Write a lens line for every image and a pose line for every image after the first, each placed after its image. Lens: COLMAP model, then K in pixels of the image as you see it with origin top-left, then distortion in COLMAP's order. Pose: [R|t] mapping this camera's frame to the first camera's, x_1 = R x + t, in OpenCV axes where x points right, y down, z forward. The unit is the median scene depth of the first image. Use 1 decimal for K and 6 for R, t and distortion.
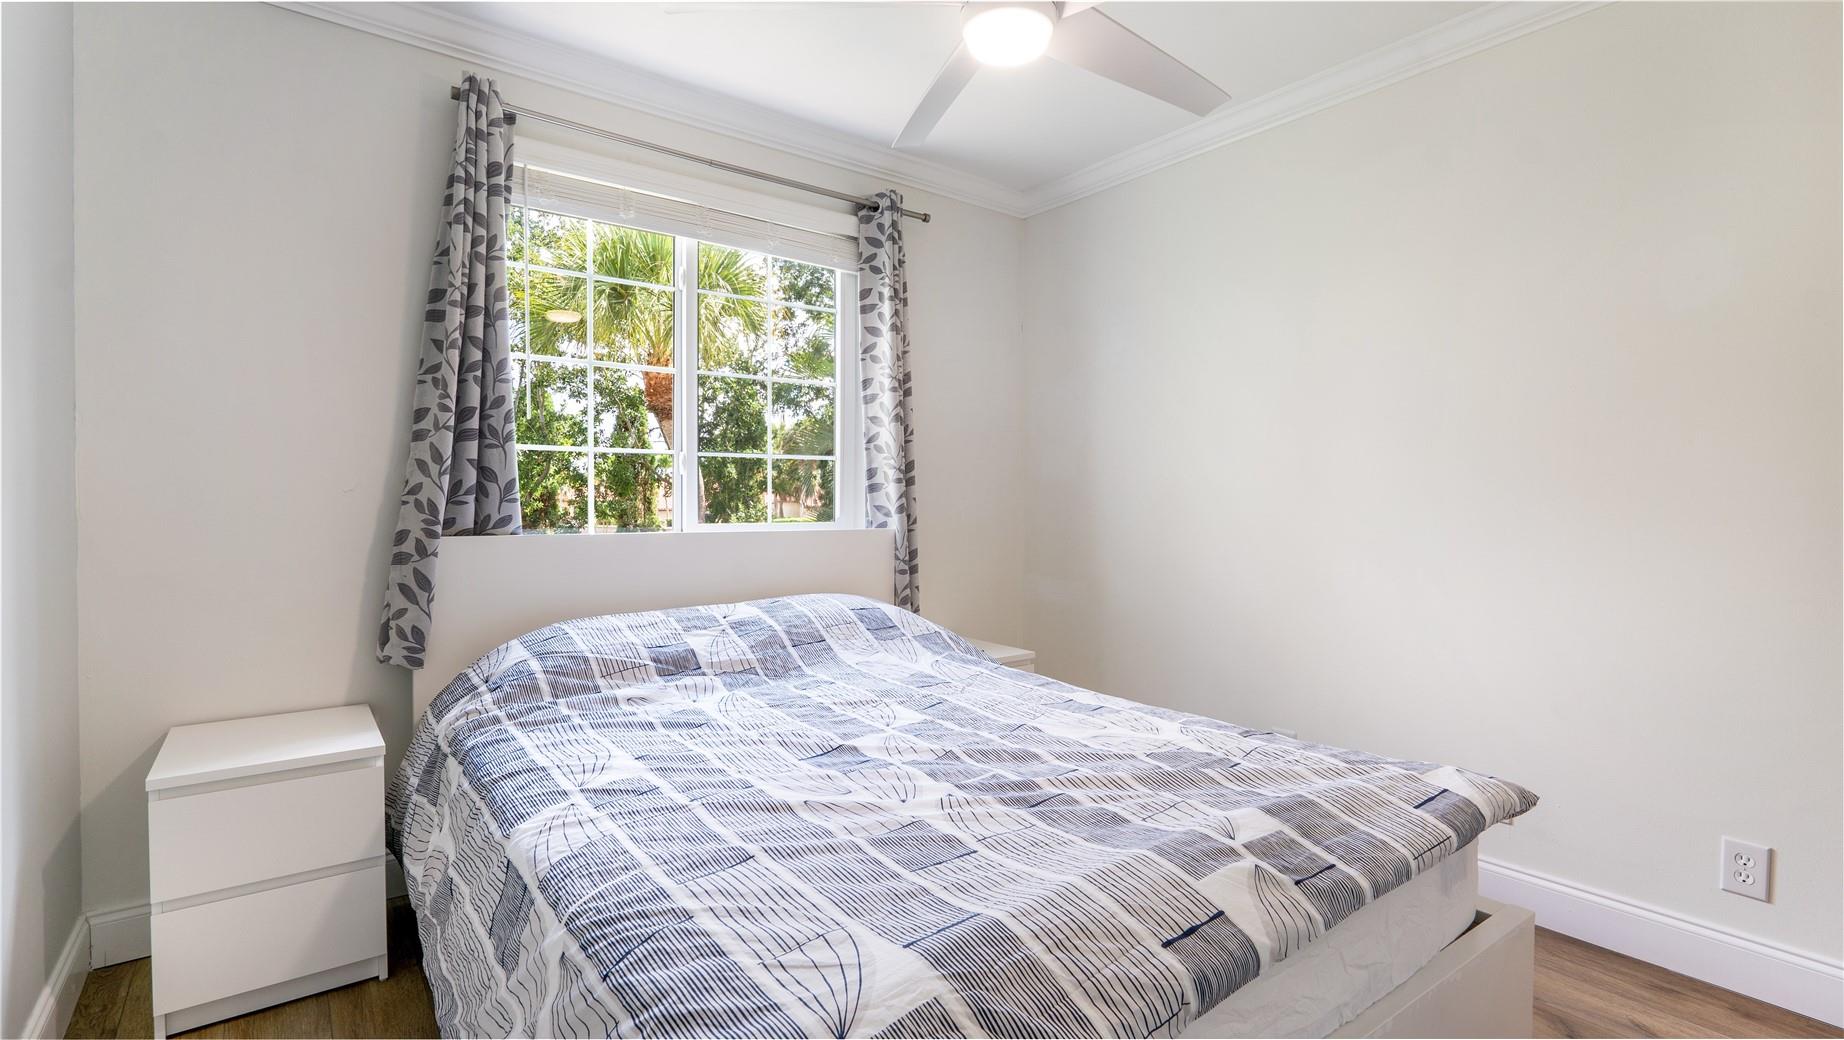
lens RADIAL K [[845.6, 0, 924.2], [0, 845.6, 516.8], [0, 0, 1]] dist [-0.003259, 0.001236]
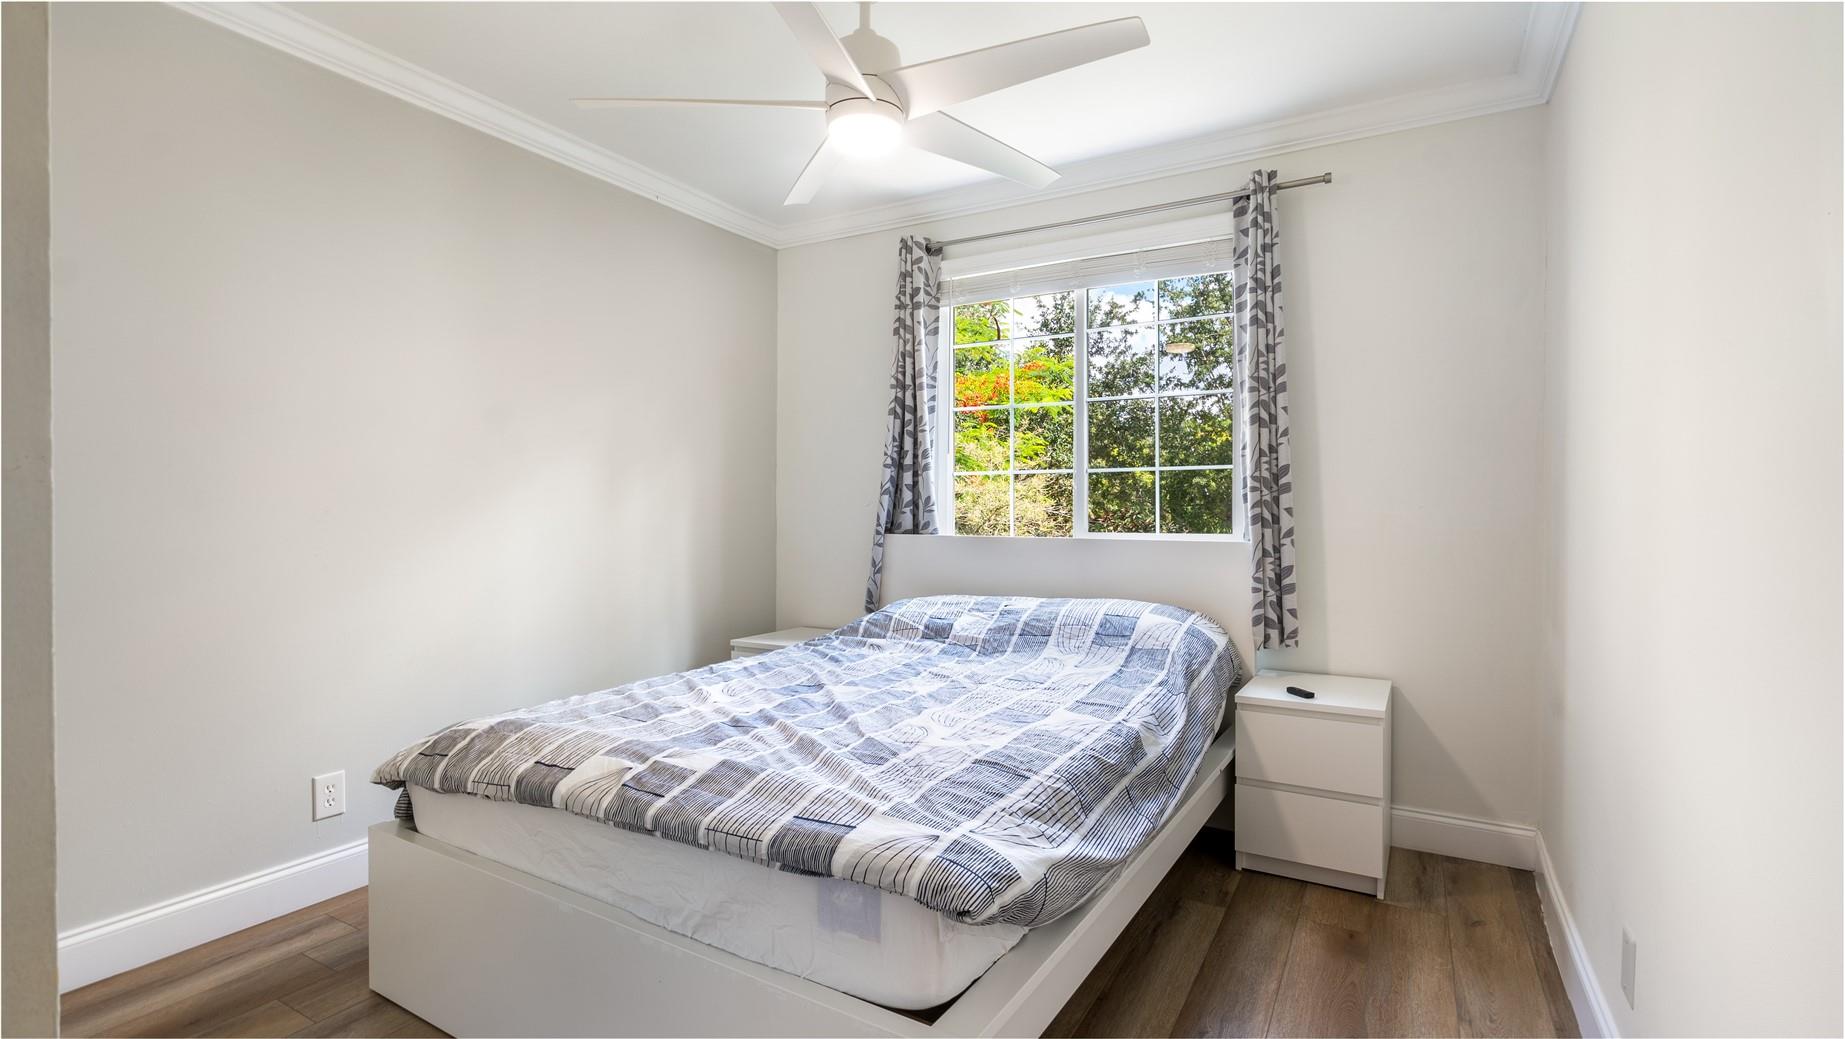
lens RADIAL K [[853.6, 0, 919.8], [0, 853.6, 514.3], [0, 0, 1]] dist [-0.004115, -0.000824]
pose [[0.373306, 0.002174, -0.927706, 0.939281], [-0.021430, 0.999751, -0.006280, -0.004013], [0.927461, 0.022225, 0.373259, 0.453123]]
